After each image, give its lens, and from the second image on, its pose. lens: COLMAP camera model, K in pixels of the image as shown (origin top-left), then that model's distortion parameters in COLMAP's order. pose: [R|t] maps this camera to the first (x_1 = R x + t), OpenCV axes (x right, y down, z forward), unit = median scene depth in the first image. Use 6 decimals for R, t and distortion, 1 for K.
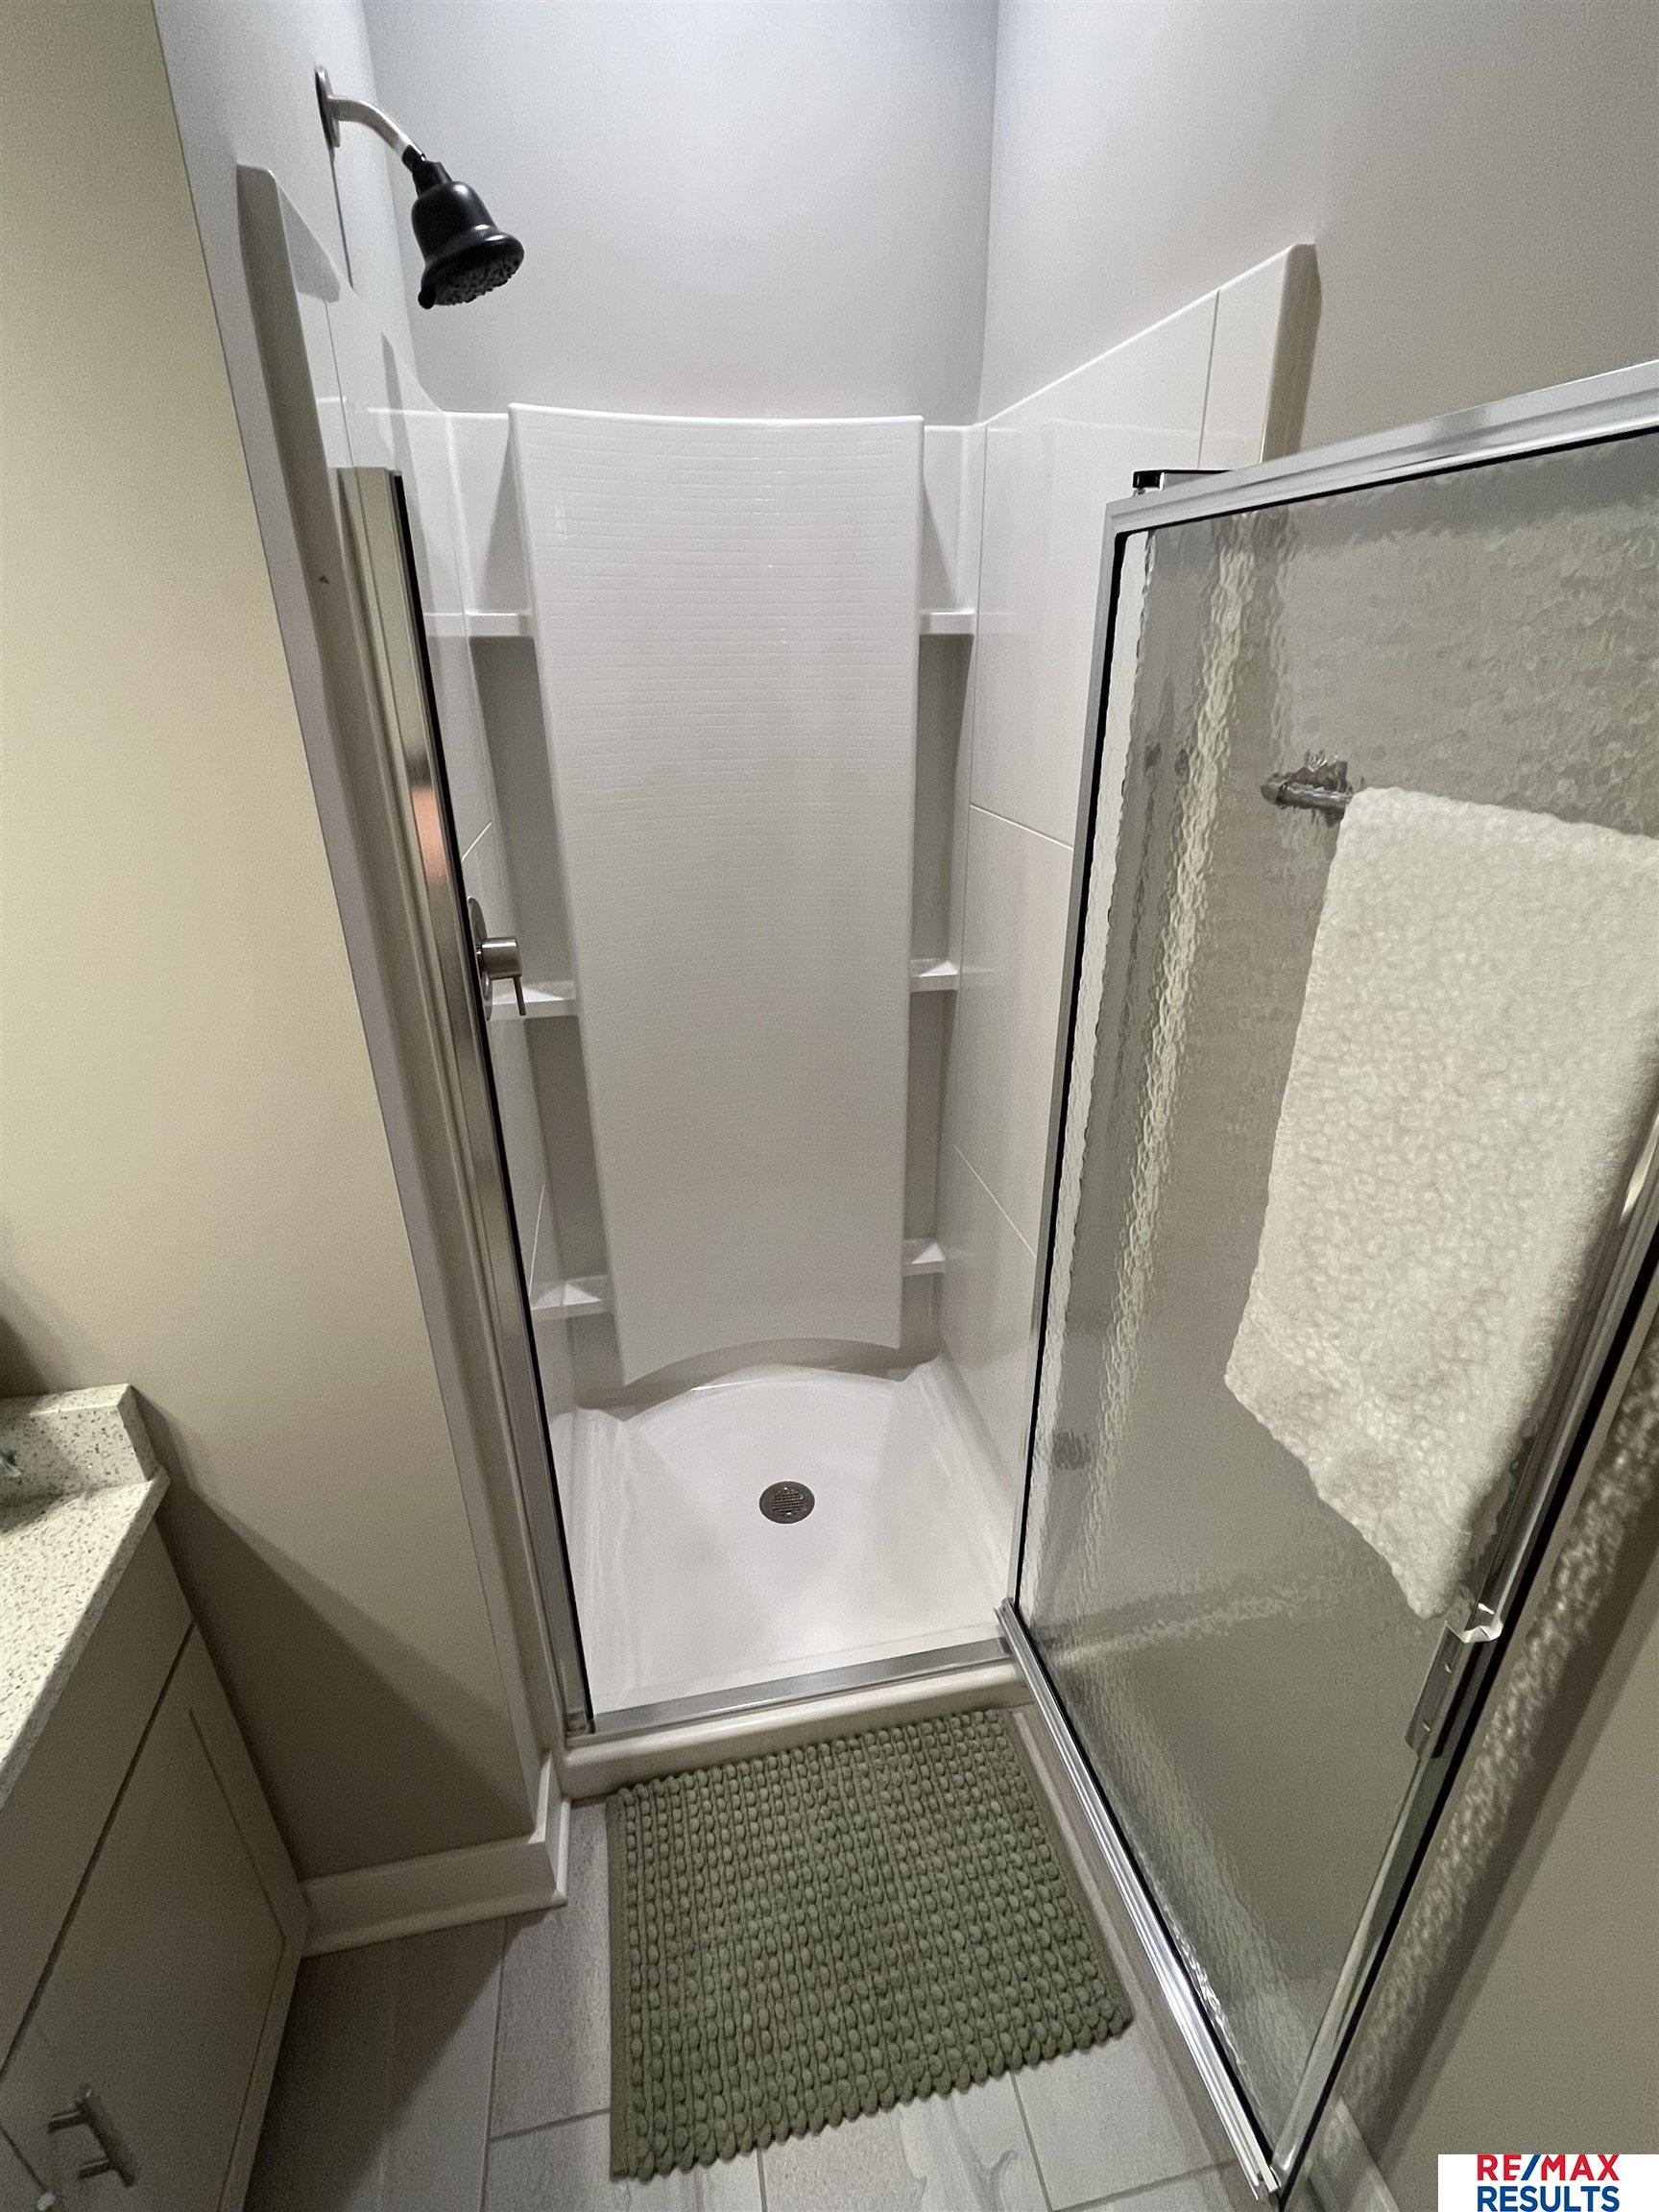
lens RADIAL K [[995.7, 0, 830.5], [0, 995.7, 1103.9], [0, 0, 1]] dist [-0.001694, -0.001168]
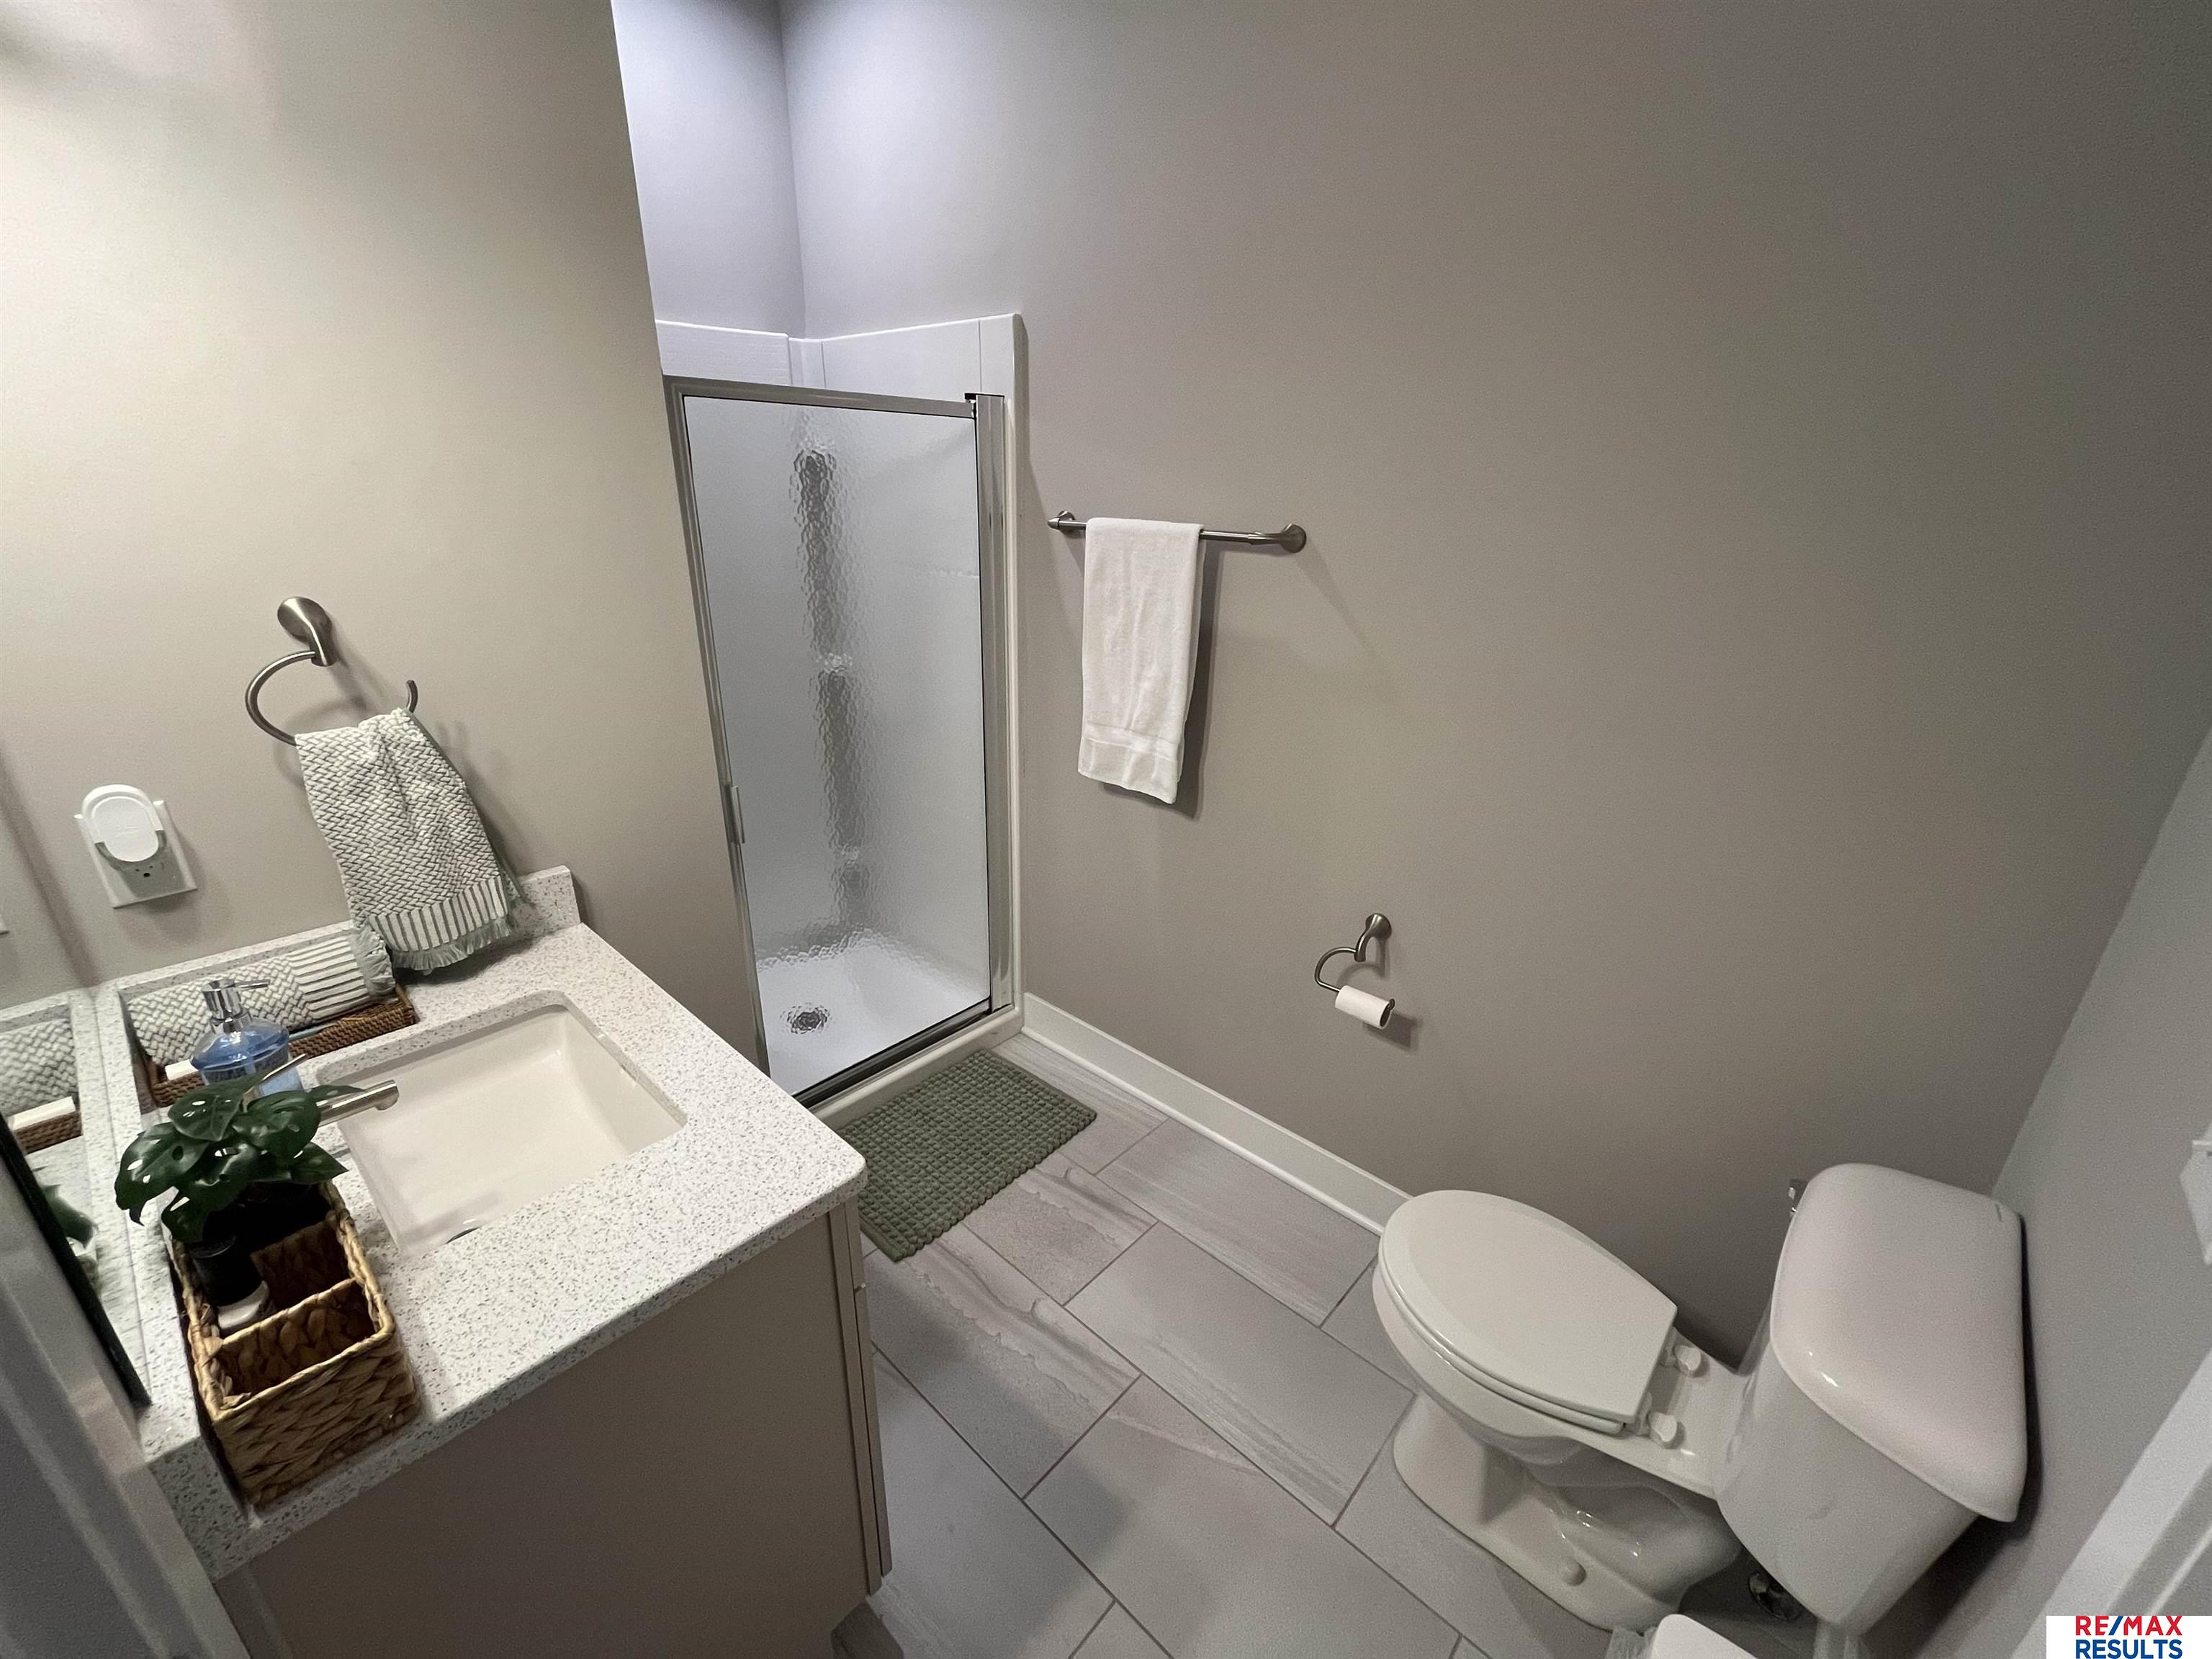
lens RADIAL K [[899.2, 0, 1102.6], [0, 899.2, 828.7], [0, 0, 1]] dist [-0.001208, -0.001141]
pose [[0.809048, -0.190629, 0.555970, -0.812567], [0.217323, 0.975927, 0.018375, 0.398641], [-0.546089, 0.105959, 0.830999, -0.833477]]
